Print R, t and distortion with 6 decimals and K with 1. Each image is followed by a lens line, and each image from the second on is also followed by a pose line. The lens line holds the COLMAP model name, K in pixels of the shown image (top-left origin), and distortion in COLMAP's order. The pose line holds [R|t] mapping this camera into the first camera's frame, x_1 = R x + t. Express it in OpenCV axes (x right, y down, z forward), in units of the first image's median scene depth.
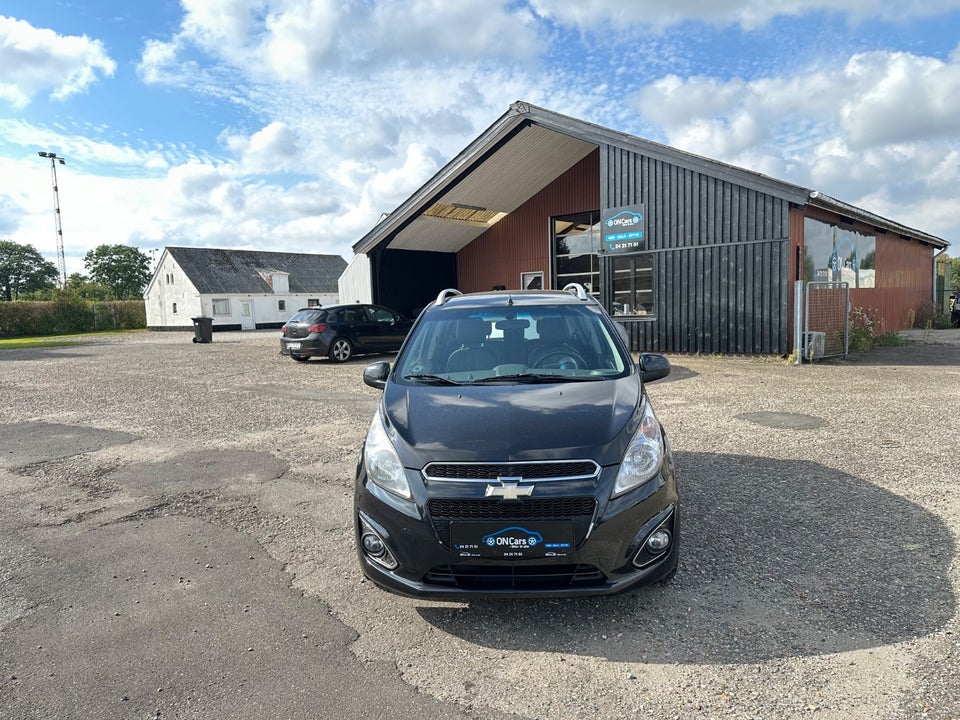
lens RADIAL K [[668.4, 0, 473.1], [0, 668.4, 361.7], [0, 0, 1]] dist [0.059185, -0.073035]
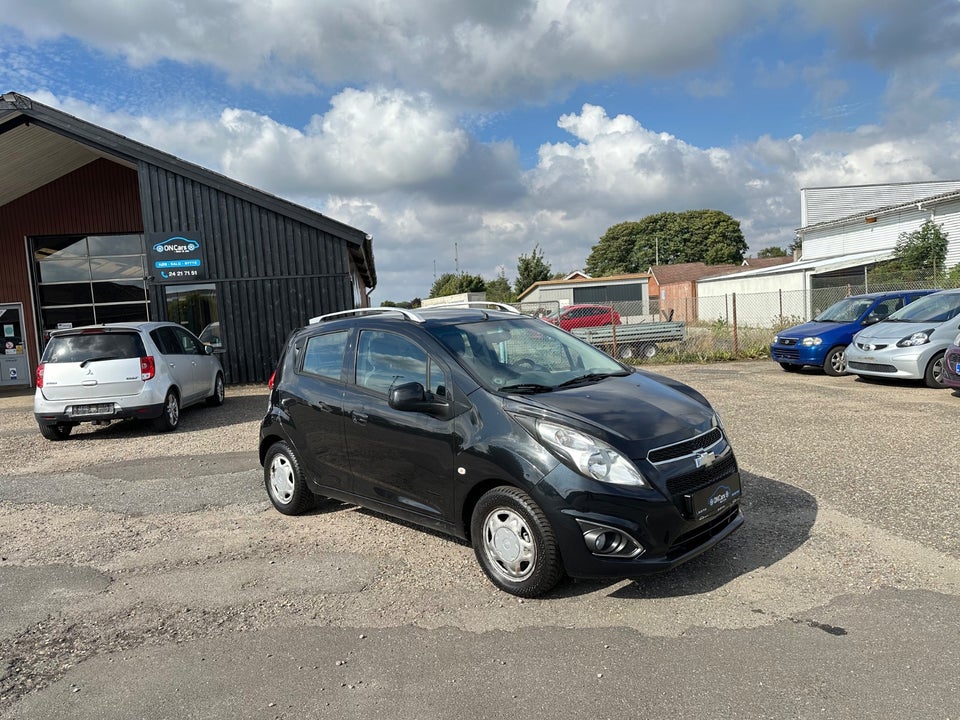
lens RADIAL K [[668.4, 0, 473.1], [0, 668.4, 361.7], [0, 0, 1]] dist [0.059185, -0.073035]
pose [[0.658861, -0.062737, 0.749644, -0.051637], [0.103239, 0.994628, -0.007497, -0.000844], [-0.745147, 0.082331, 0.661799, 0.022040]]
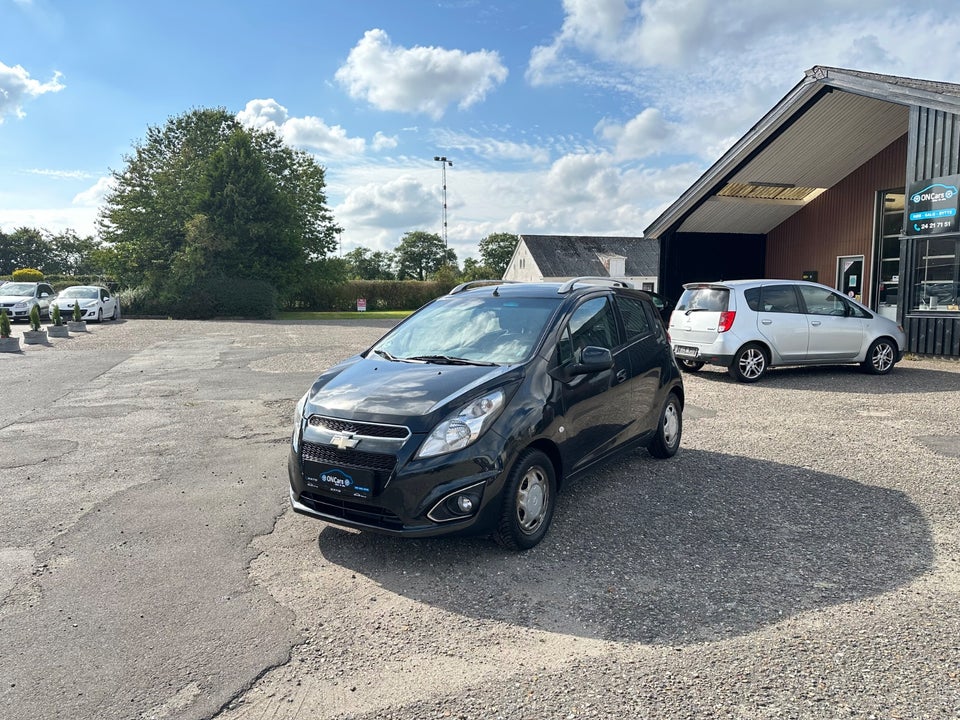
lens RADIAL K [[677.5, 0, 500.9], [0, 677.5, 363.4], [0, 0, 1]] dist [0.027387, -0.032610]
pose [[0.872167, 0.073217, -0.483698, 0.043367], [-0.060514, 0.997290, 0.041843, -0.001392], [0.485451, -0.007224, 0.874234, 0.000629]]
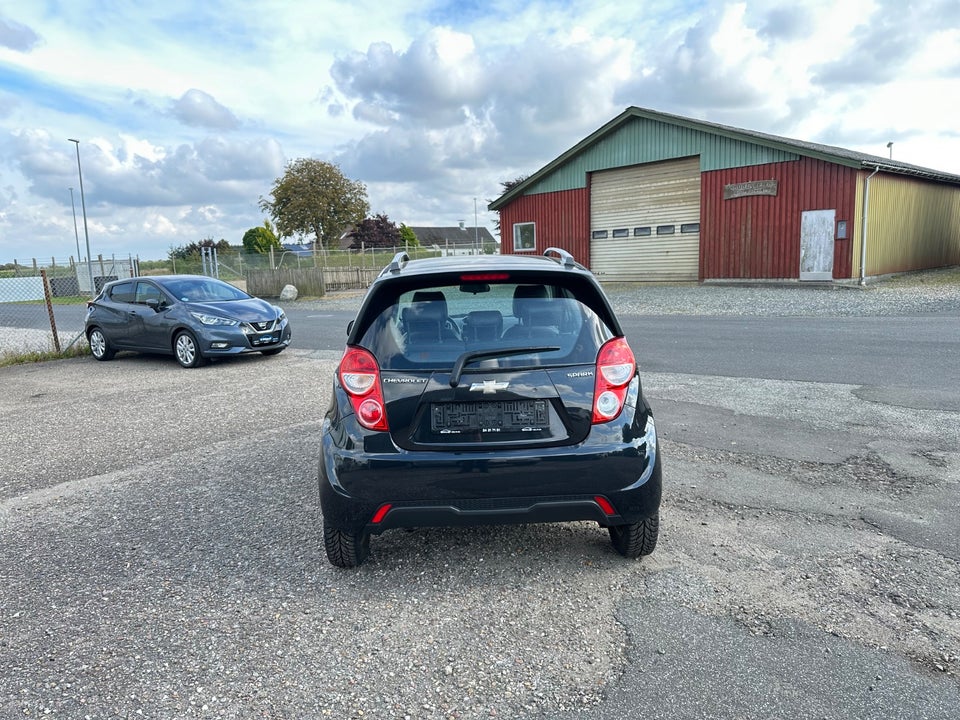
lens RADIAL K [[651.2, 0, 475.4], [0, 651.2, 380.6], [0, 0, 1]] dist [0.040833, -0.024962]
pose [[-0.993743, 0.083020, -0.074721, 0.010883], [0.060147, 0.961450, 0.268322, -0.013736], [0.094116, 0.262149, -0.960427, 0.143235]]
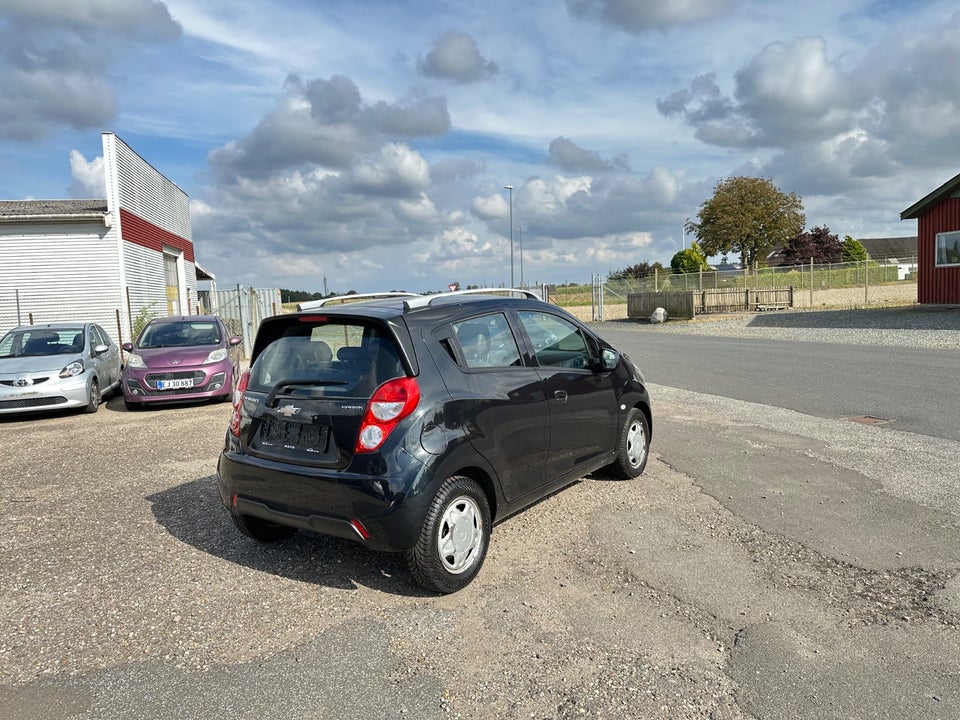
lens RADIAL K [[650.2, 0, 480.0], [0, 650.2, 360.0], [0, 0, 1]] dist [0.077396, -0.084372]
pose [[-0.853536, 0.023474, 0.520505, -0.035869], [0.118886, 0.981406, 0.150691, -0.011810], [-0.507290, 0.190501, -0.840456, 0.137843]]
